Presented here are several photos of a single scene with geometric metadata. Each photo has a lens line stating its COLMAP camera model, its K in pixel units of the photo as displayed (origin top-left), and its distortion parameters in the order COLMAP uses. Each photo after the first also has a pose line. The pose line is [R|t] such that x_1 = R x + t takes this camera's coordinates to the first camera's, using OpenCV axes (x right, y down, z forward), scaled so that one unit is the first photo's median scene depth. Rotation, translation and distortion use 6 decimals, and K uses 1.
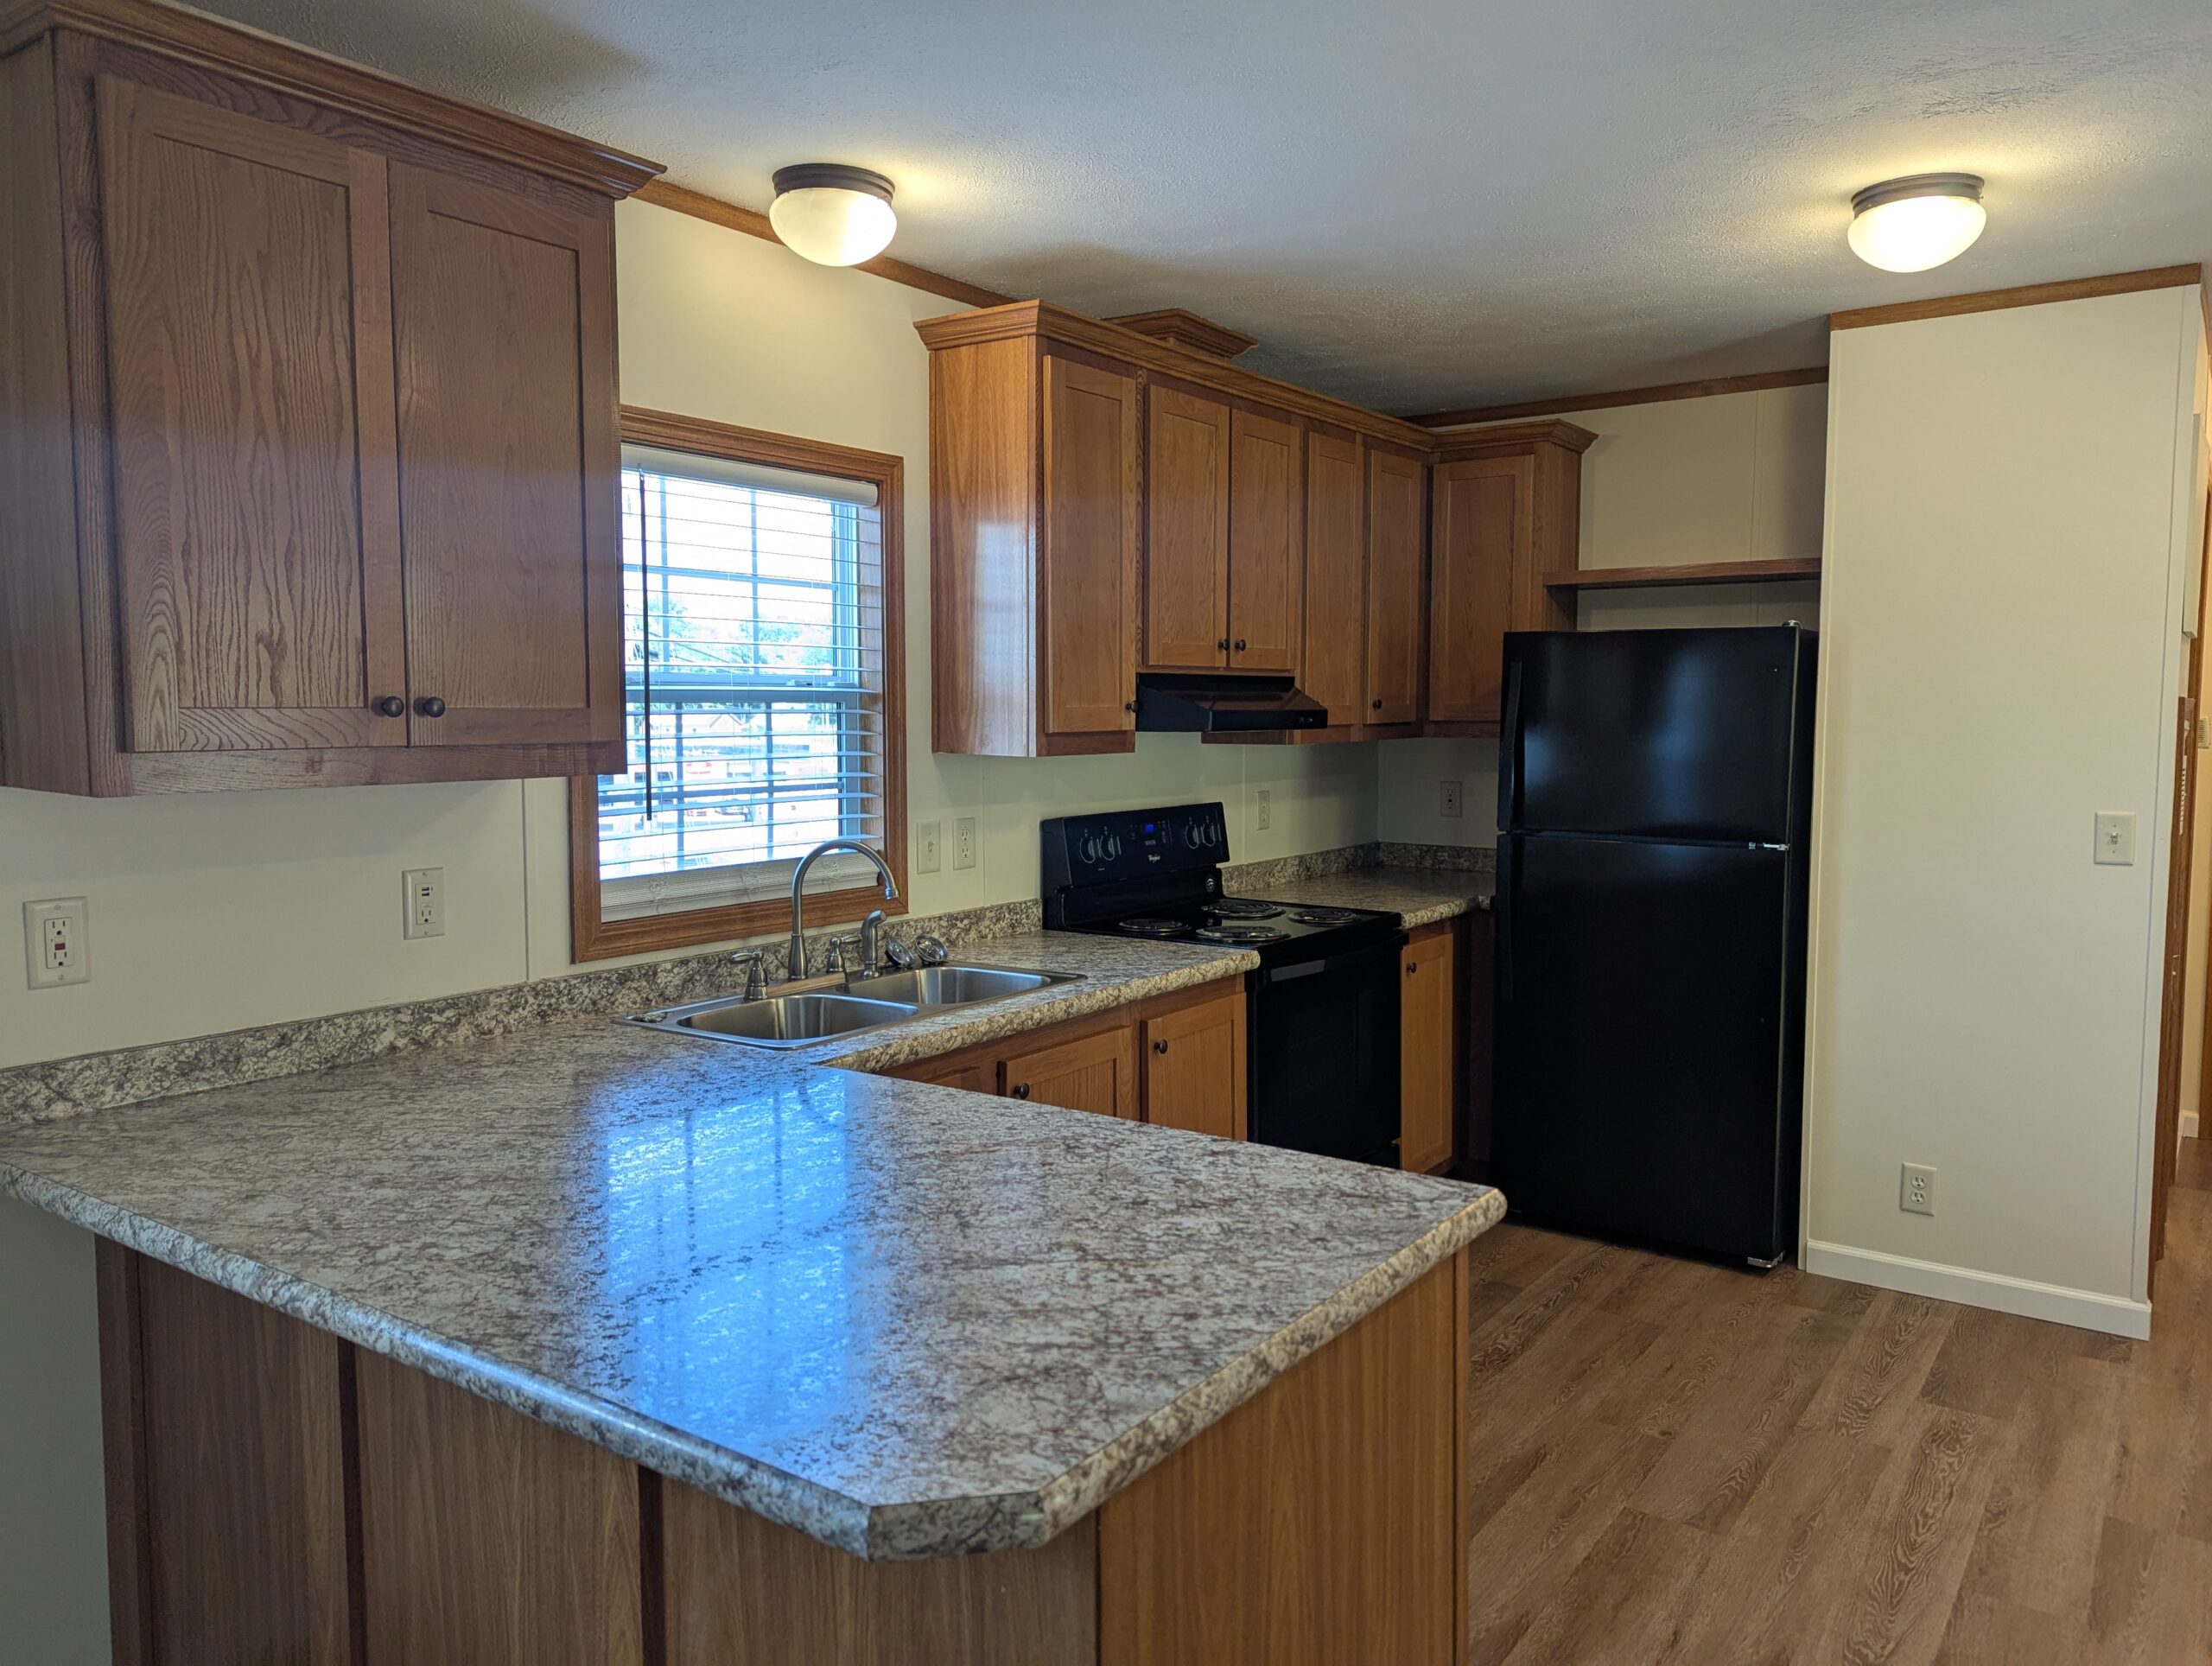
lens RADIAL K [[1570.2, 0, 1116.1], [0, 1570.2, 823.6], [0, 0, 1]] dist [0.097597, -0.099491]
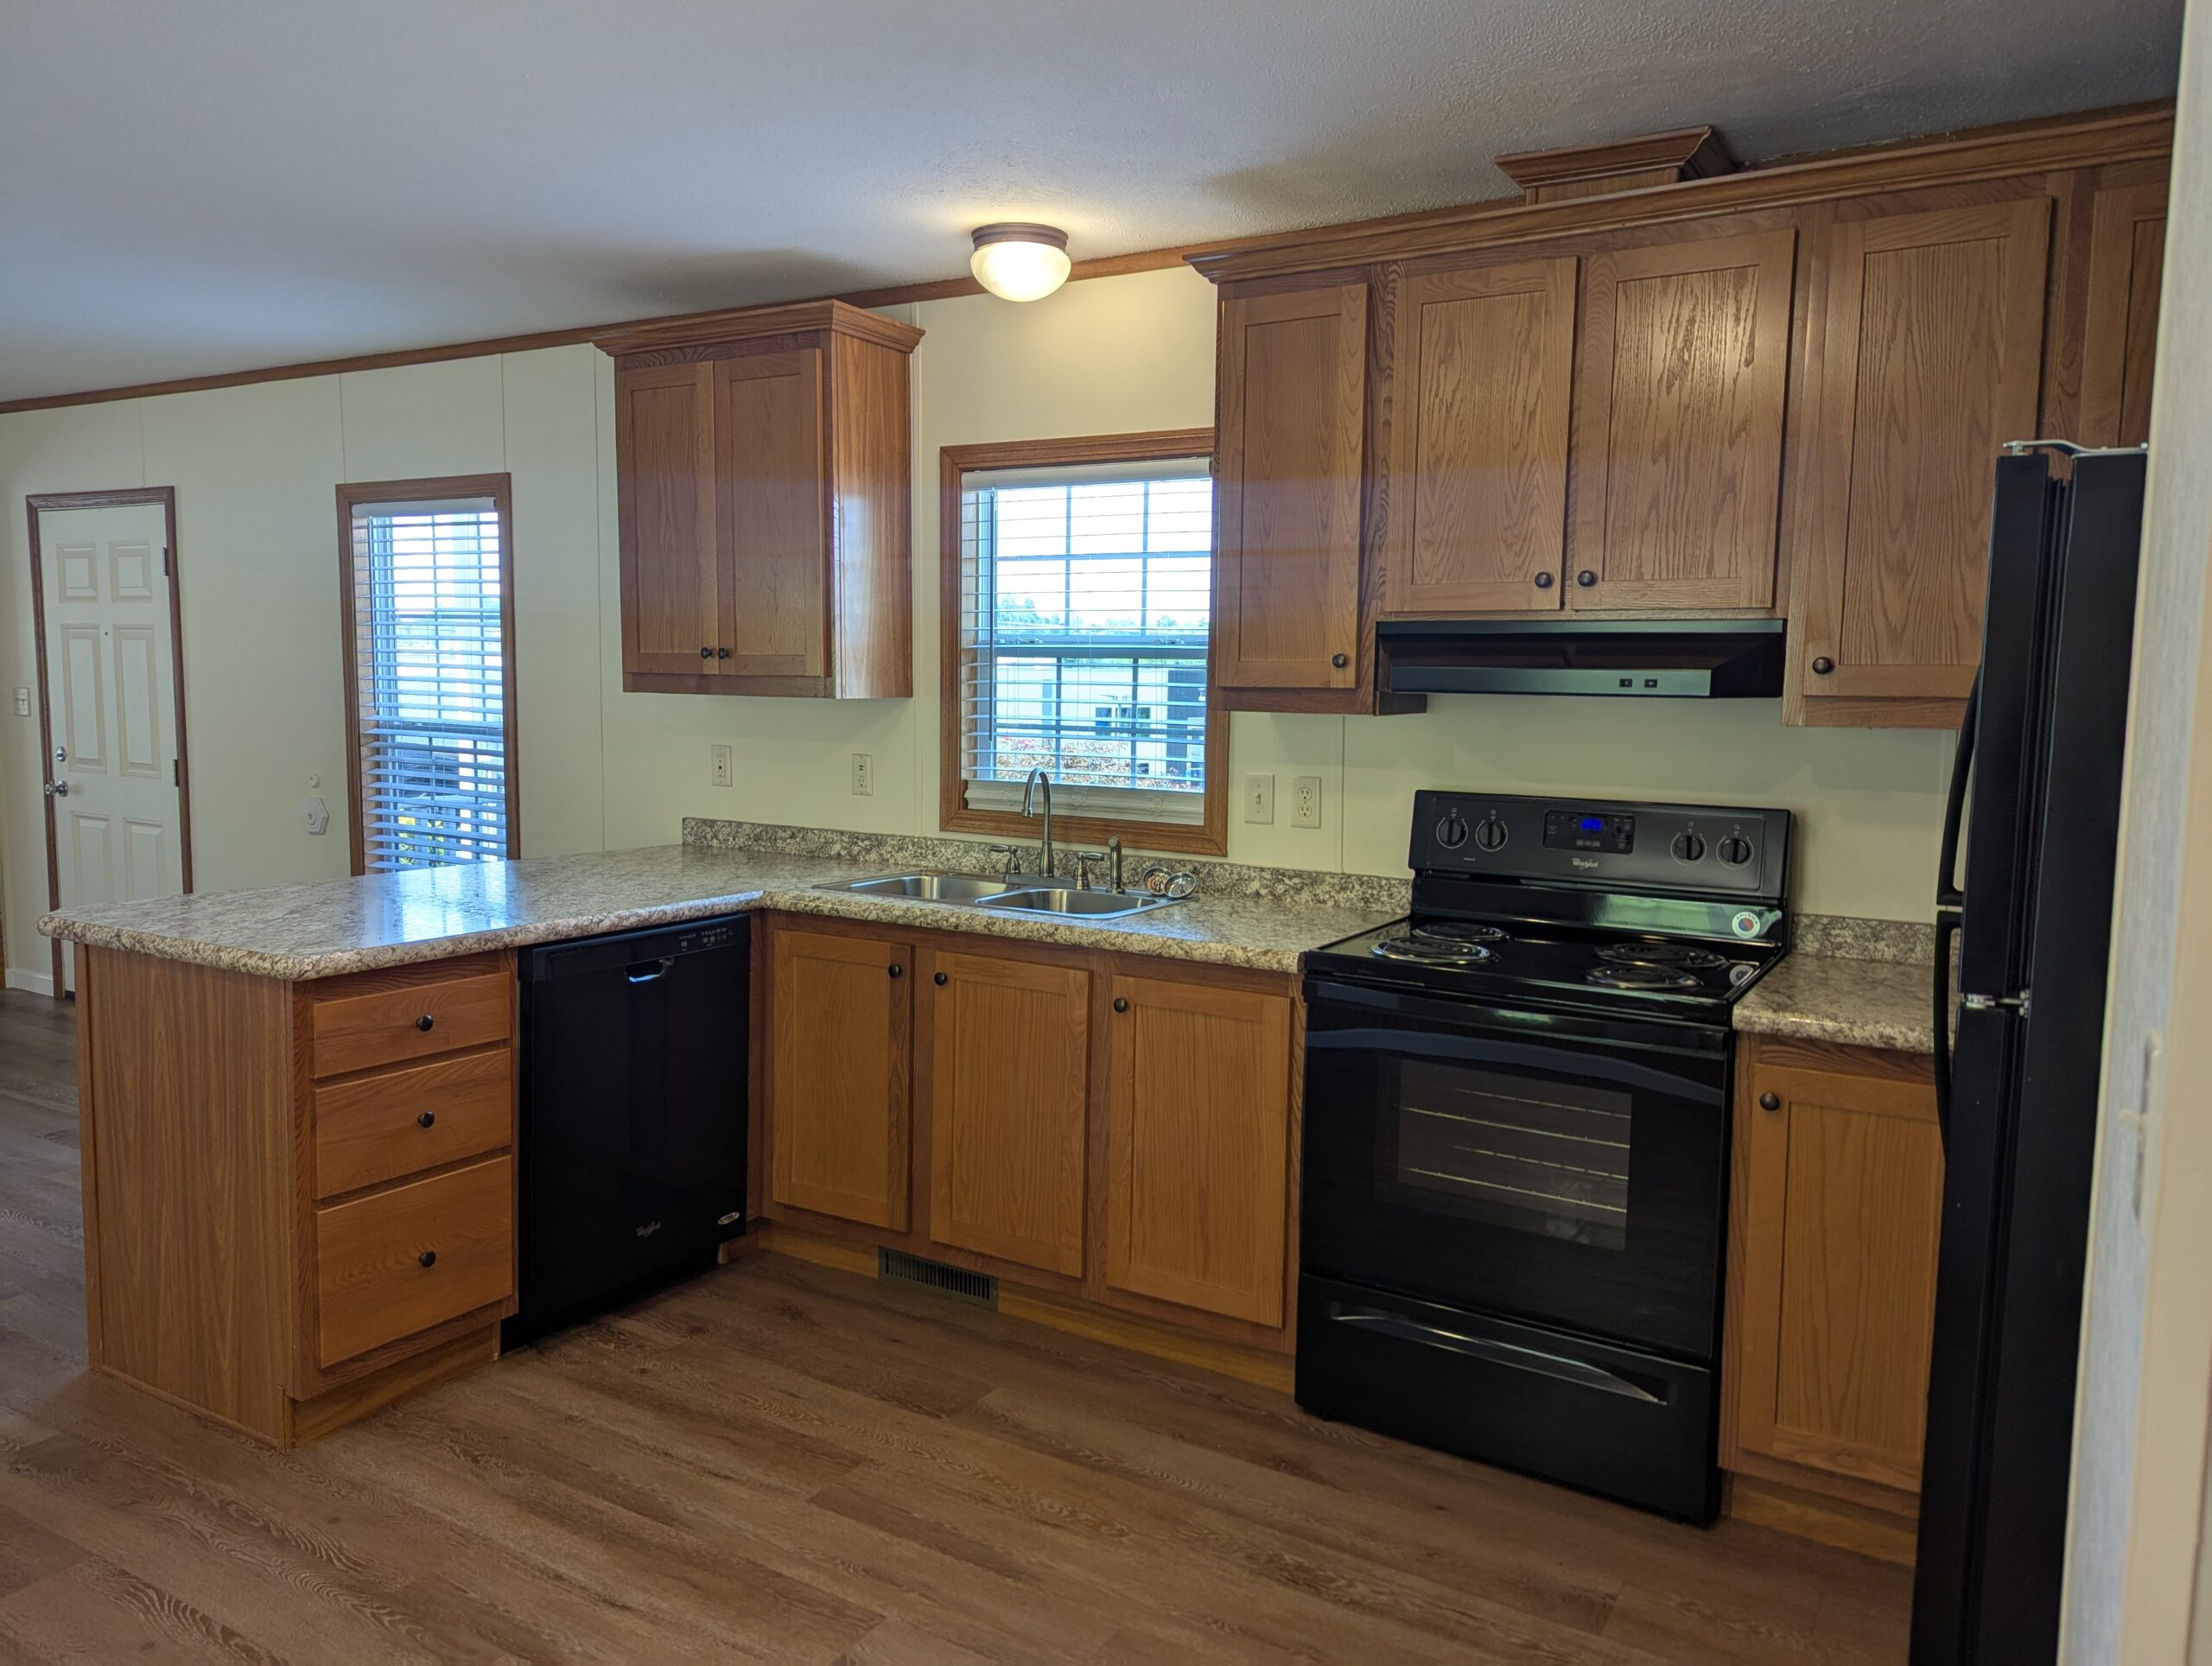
lens RADIAL K [[1570.2, 0, 1116.1], [0, 1570.2, 823.6], [0, 0, 1]] dist [0.097597, -0.099491]
pose [[0.076794, 0.094533, -0.992555, 1.009384], [-0.095000, 0.991660, 0.087098, -0.056114], [0.992511, 0.087604, 0.085134, 0.922968]]
